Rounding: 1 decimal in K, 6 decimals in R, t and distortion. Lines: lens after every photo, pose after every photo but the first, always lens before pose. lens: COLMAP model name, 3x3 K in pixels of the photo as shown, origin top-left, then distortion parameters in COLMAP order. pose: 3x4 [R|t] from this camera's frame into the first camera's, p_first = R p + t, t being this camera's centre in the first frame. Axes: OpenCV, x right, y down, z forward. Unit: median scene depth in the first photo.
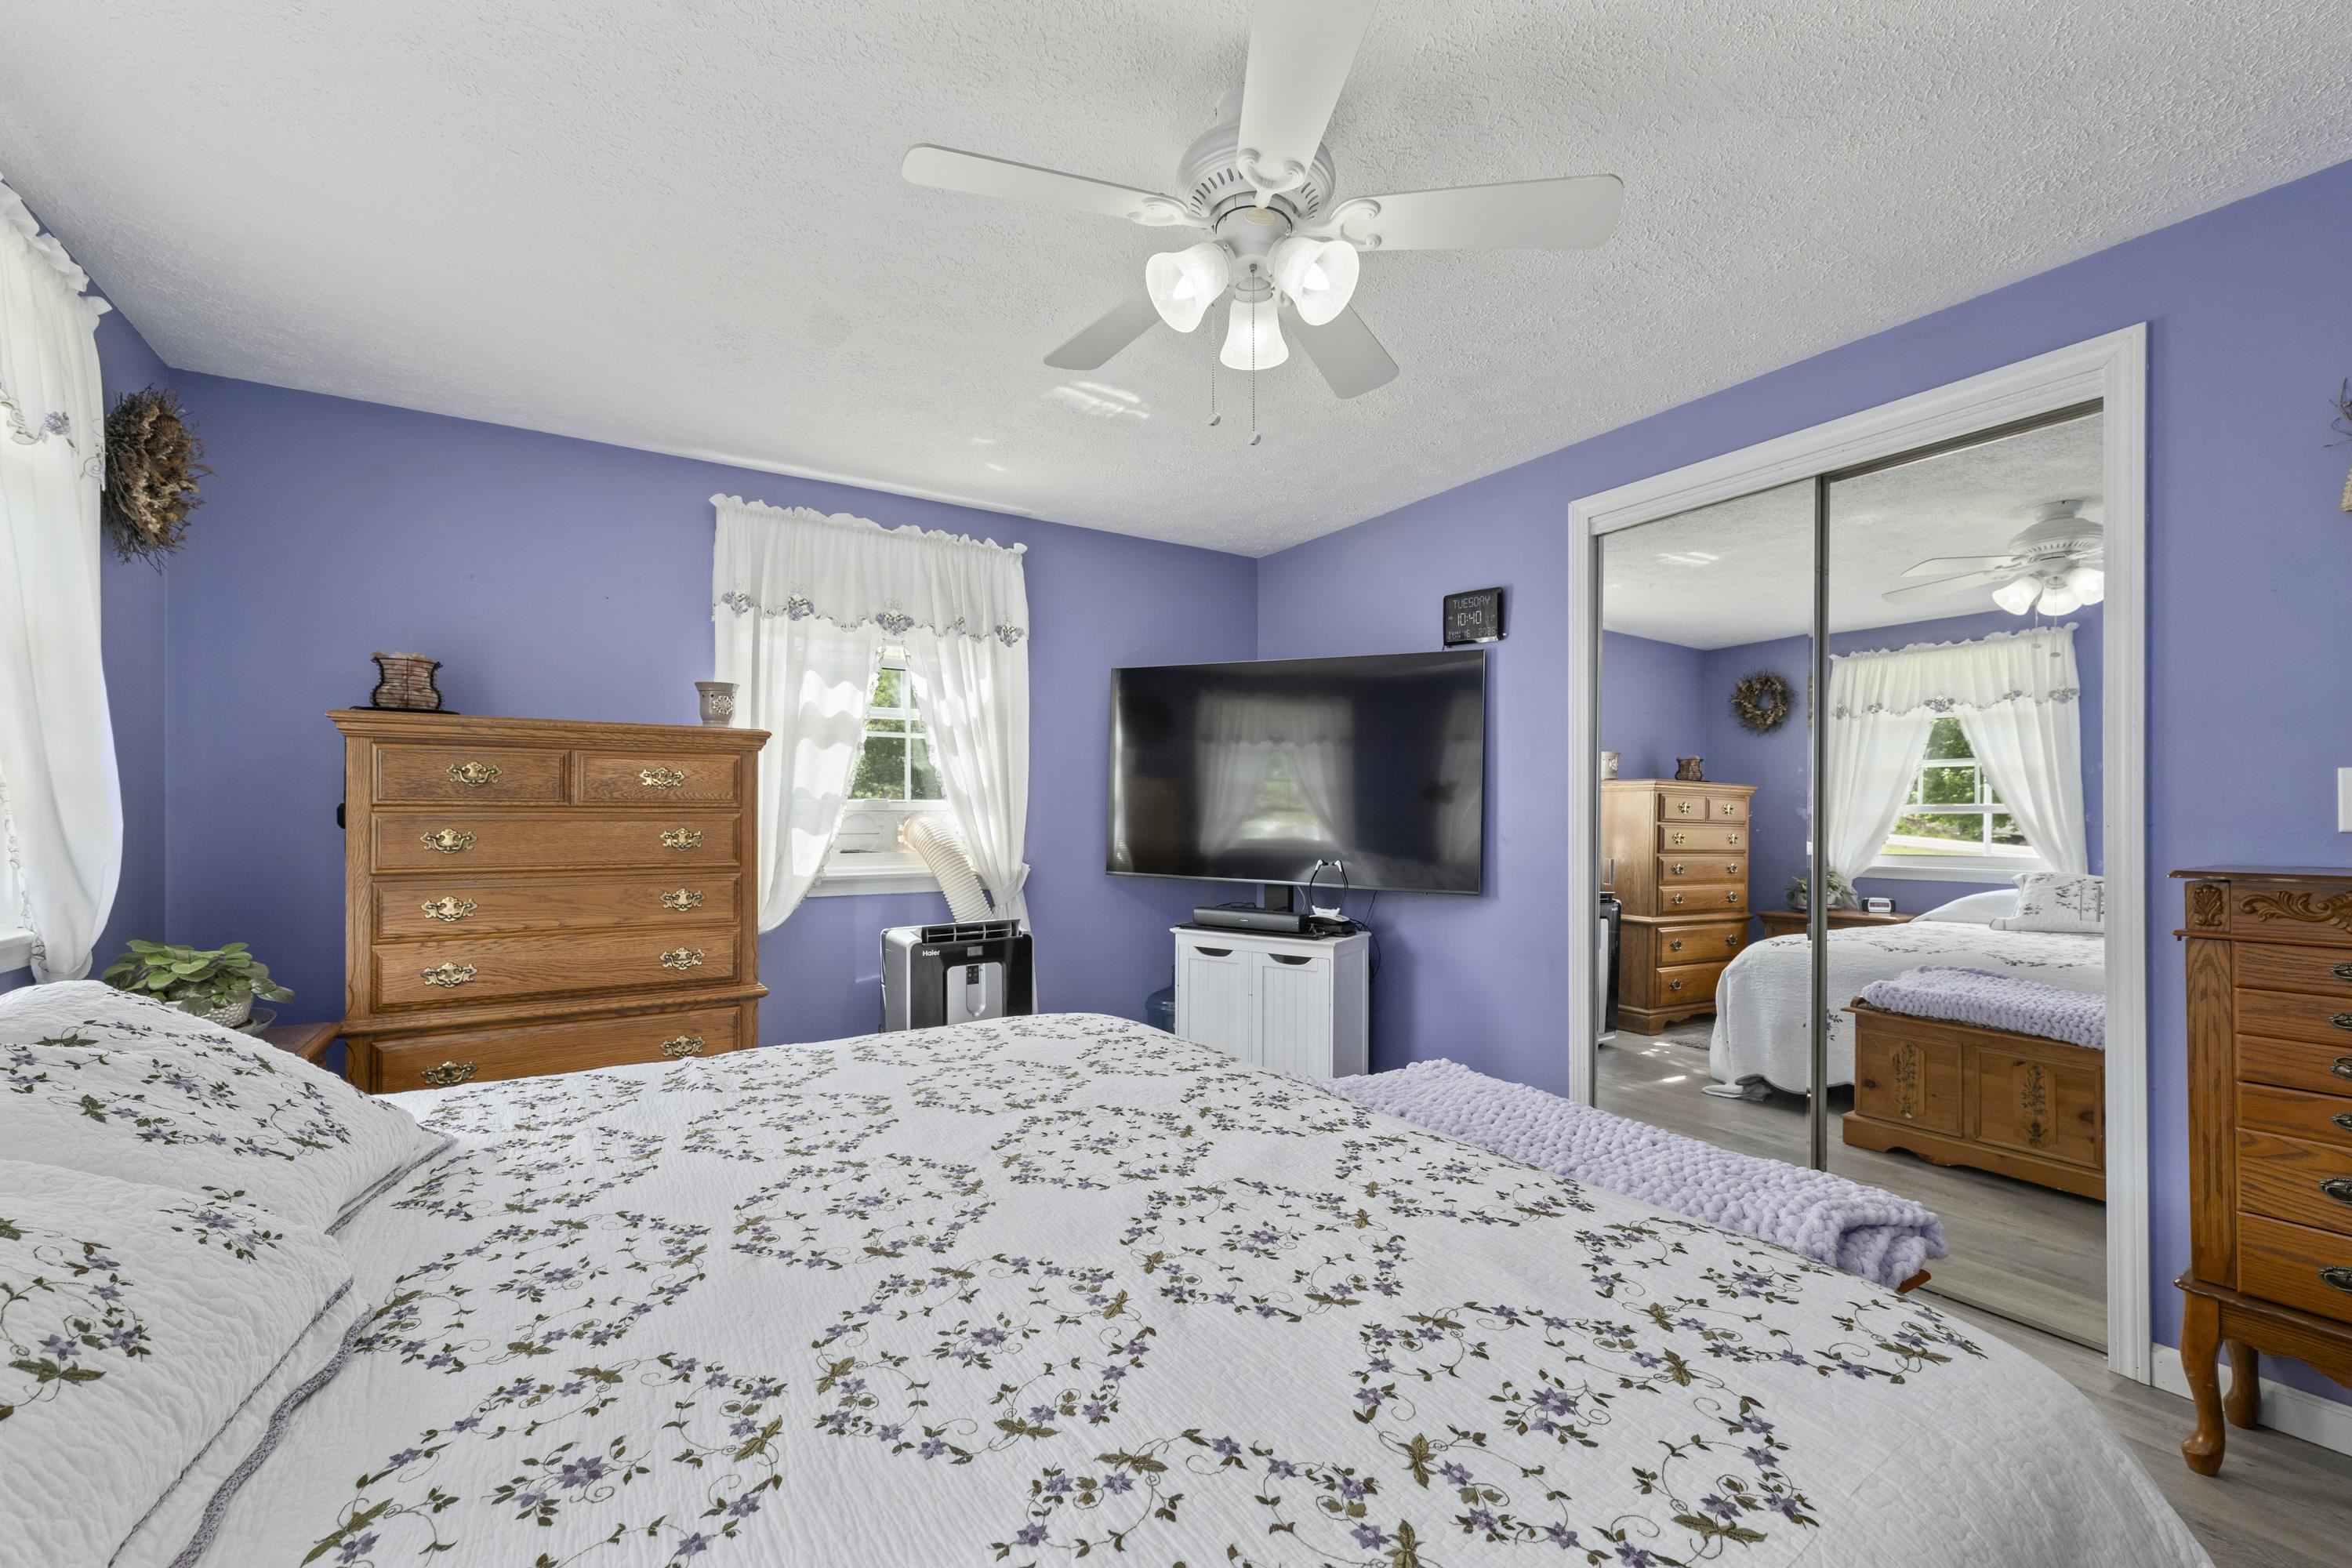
lens RADIAL K [[979.5, 0, 1173.3], [0, 979.5, 806.2], [0, 0, 1]] dist [0.001502, 0.000660]
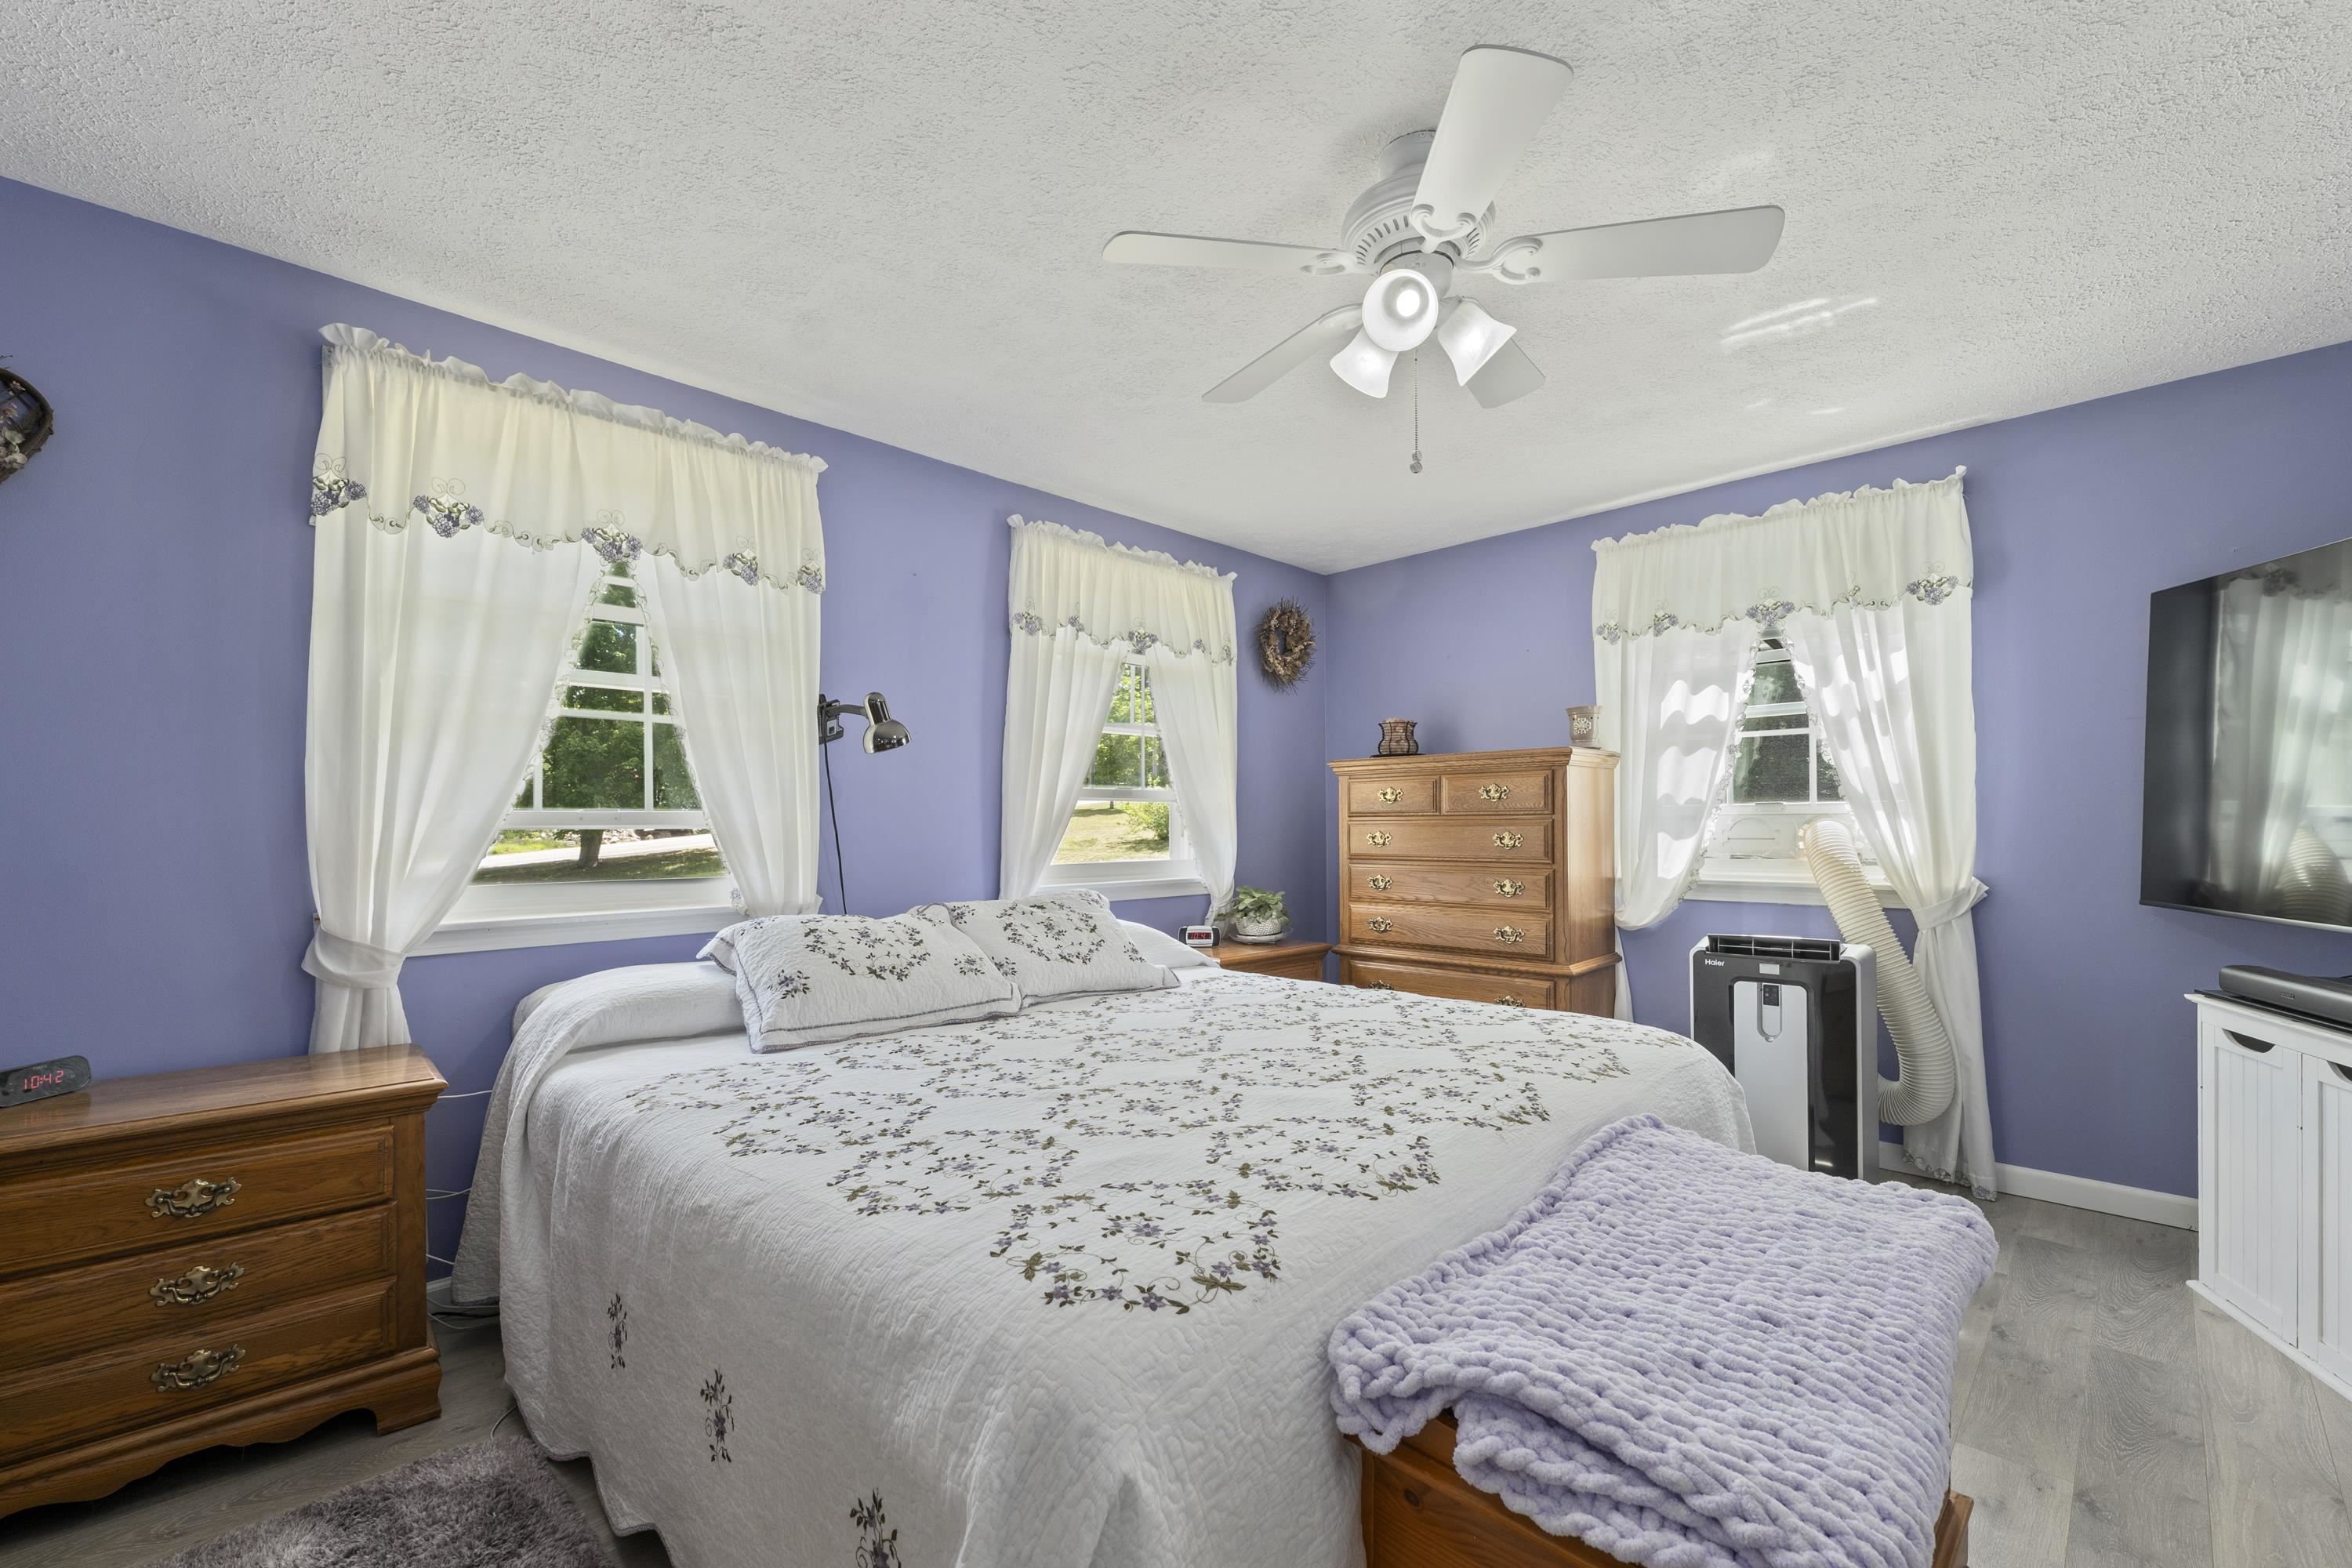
lens RADIAL K [[970.8, 0, 1159.6], [0, 970.8, 826.5], [0, 0, 1]] dist [0.014093, -0.000149]
pose [[0.222855, -0.000077, -0.974852, 0.528571], [0.016206, 0.999862, 0.003626, 0.003729], [0.974717, -0.016607, 0.222825, 0.240443]]
